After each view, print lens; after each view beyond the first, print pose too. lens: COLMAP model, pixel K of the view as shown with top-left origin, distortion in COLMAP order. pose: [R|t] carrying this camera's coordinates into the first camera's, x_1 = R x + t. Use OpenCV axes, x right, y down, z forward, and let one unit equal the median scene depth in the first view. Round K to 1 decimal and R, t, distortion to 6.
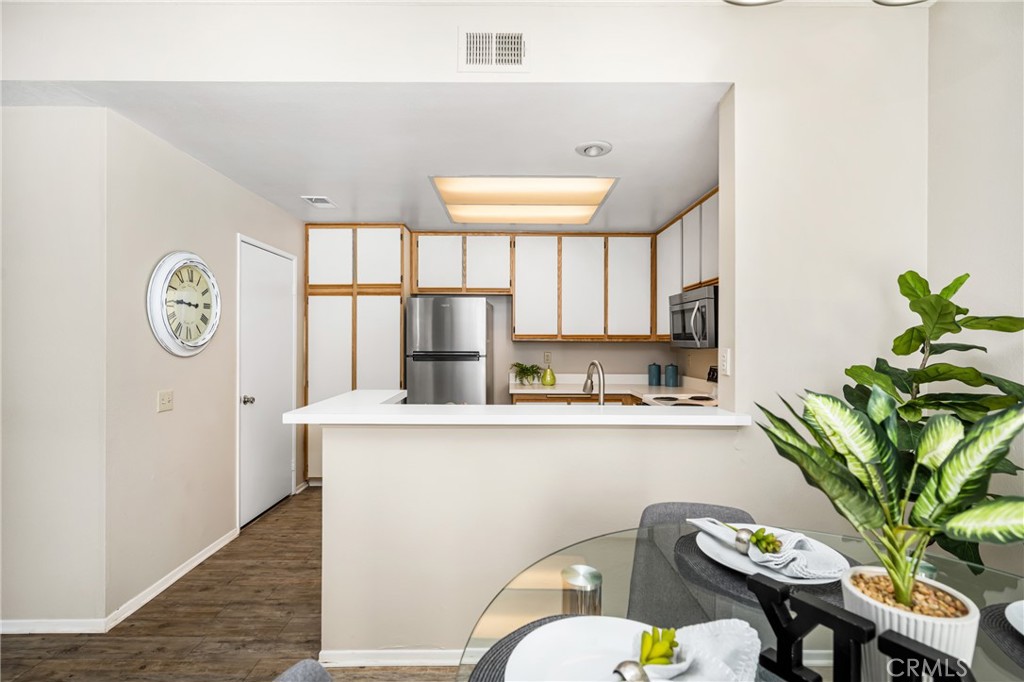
lens RADIAL K [[472.0, 0, 511.4], [0, 472.0, 339.0], [0, 0, 1]] dist [-0.004118, -0.000115]
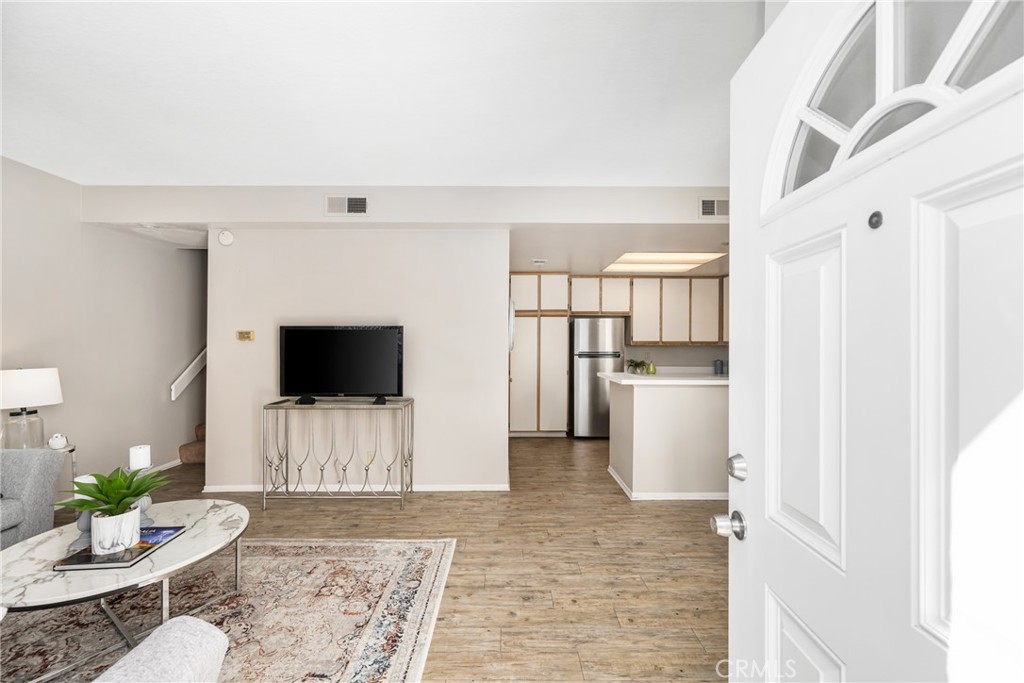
lens RADIAL K [[401.6, 0, 514.3], [0, 401.6, 340.9], [0, 0, 1]] dist [0.001129, -0.000009]
pose [[0.999990, -0.001479, 0.004315, -0.393622], [0.001520, 0.999954, -0.009437, 0.001483], [-0.004301, 0.009444, 0.999946, -0.333069]]
